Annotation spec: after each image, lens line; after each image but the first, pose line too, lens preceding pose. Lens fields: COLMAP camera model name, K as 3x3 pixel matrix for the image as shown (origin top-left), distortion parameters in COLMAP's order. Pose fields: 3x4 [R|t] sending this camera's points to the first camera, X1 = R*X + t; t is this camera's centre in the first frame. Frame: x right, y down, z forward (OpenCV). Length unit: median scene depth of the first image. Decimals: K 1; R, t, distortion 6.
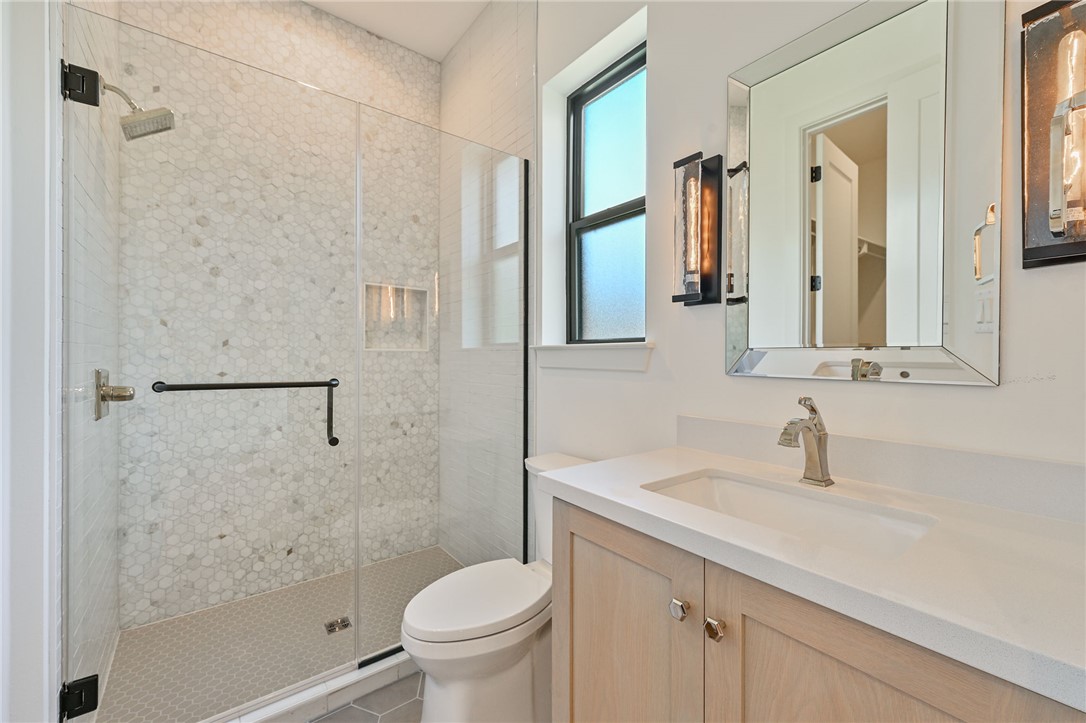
lens RADIAL K [[515.6, 0, 545.9], [0, 515.6, 358.8], [0, 0, 1]] dist [0.011394, 0.000082]
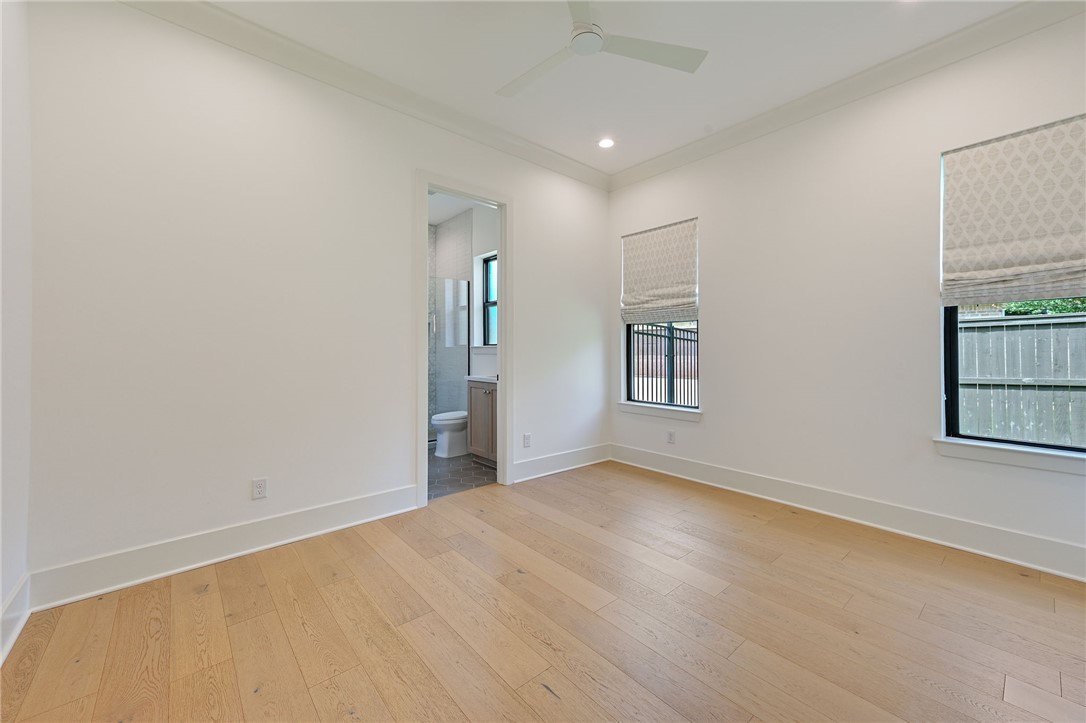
lens RADIAL K [[515.6, 0, 545.9], [0, 515.6, 358.8], [0, 0, 1]] dist [0.011394, 0.000082]
pose [[0.999141, -0.001830, 0.041403, 0.257539], [0.001578, 0.999980, 0.006109, 0.026395], [-0.041413, -0.006039, 0.999124, -1.788162]]
